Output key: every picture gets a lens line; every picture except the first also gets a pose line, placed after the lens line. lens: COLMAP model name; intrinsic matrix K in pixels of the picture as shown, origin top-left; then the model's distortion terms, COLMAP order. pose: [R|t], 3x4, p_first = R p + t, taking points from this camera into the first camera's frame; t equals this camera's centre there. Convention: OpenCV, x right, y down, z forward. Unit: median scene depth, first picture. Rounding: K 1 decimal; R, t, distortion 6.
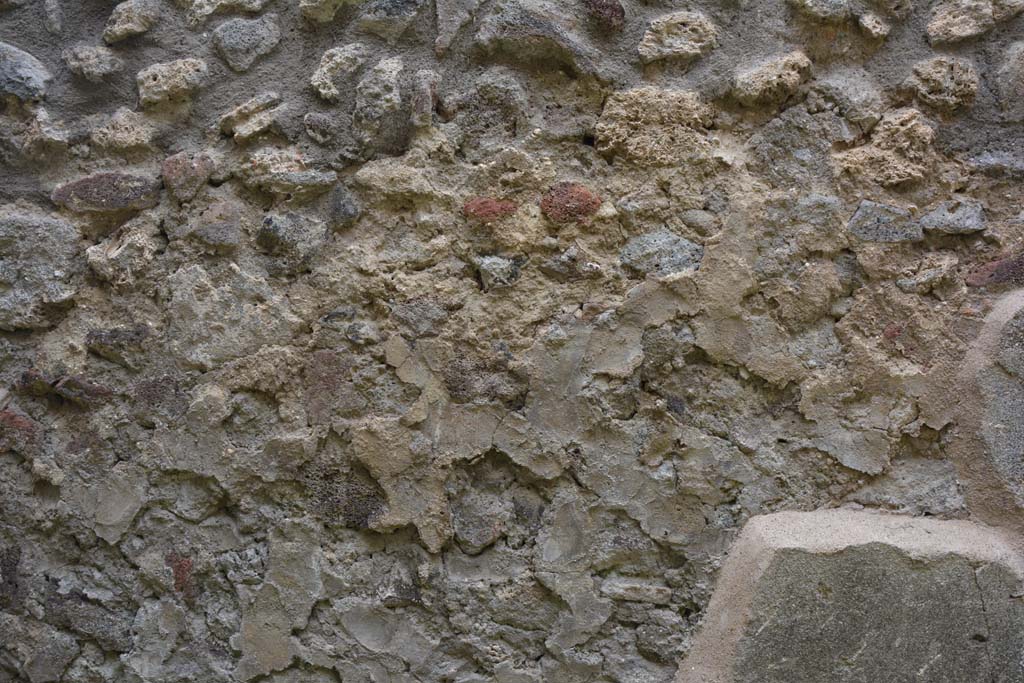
lens RADIAL K [[791.9, 0, 508.0], [0, 791.9, 343.1], [0, 0, 1]] dist [-0.162353, 0.115230]
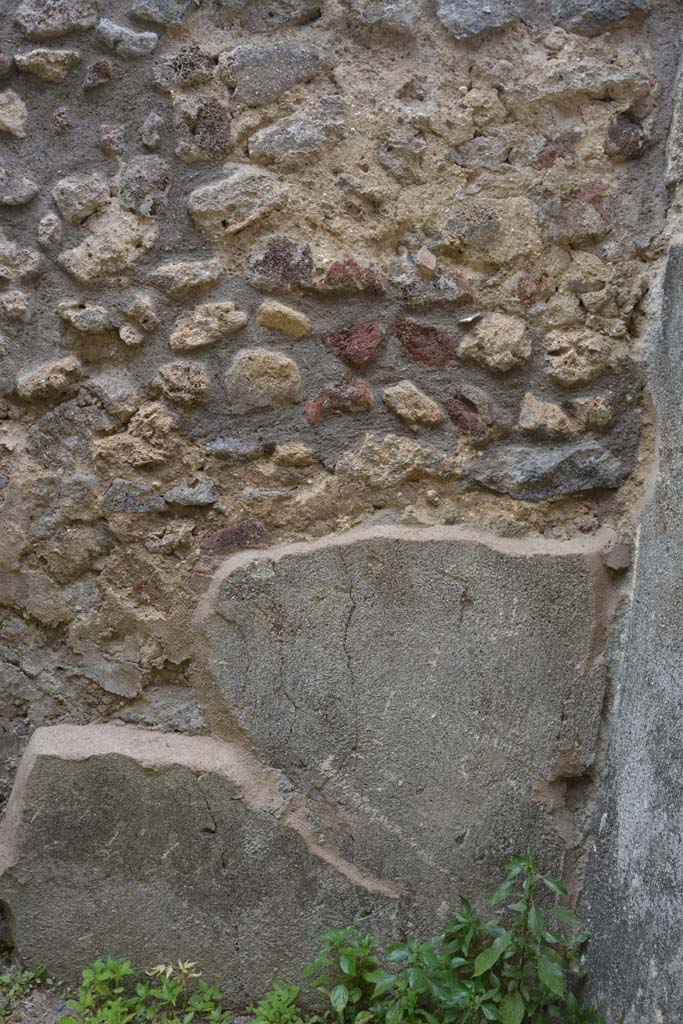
lens RADIAL K [[791.9, 0, 337.3], [0, 791.9, 511.6], [0, 0, 1]] dist [-0.162353, 0.115230]
pose [[0.997797, 0.009236, 0.065703, 0.732519], [-0.009353, 0.999955, 0.001478, -0.136873], [-0.065686, -0.002089, 0.997838, -0.283090]]
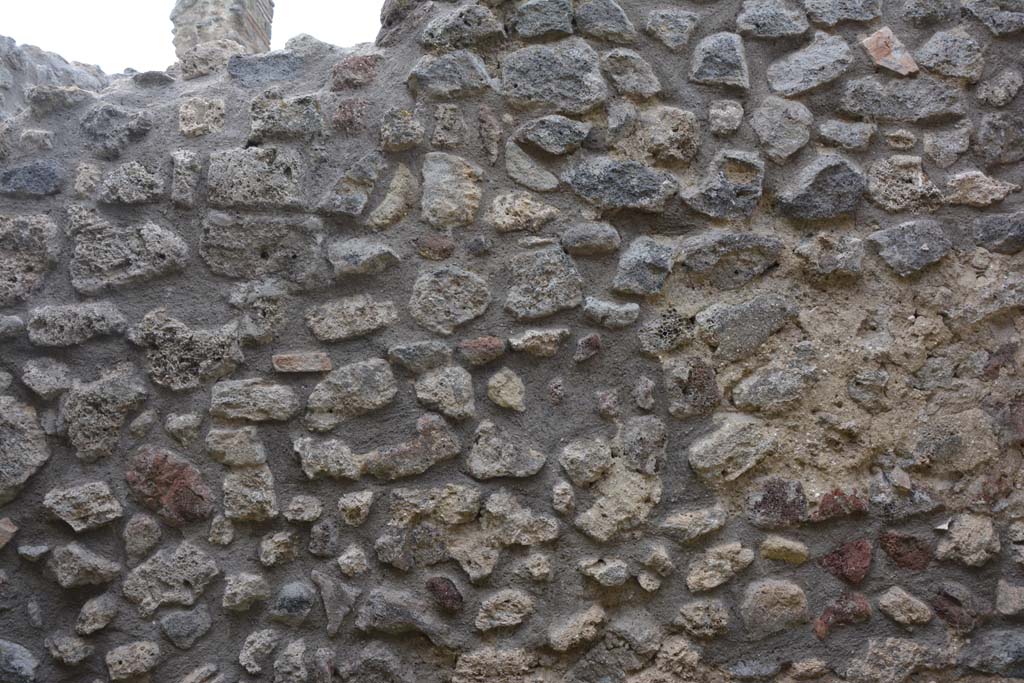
lens RADIAL K [[791.9, 0, 505.1], [0, 791.9, 339.5], [0, 0, 1]] dist [-0.162353, 0.115230]
pose [[0.992342, -0.112617, 0.050743, 0.207109], [0.117123, 0.988376, -0.096930, -0.734866], [-0.039237, 0.102131, 0.993997, -0.406793]]
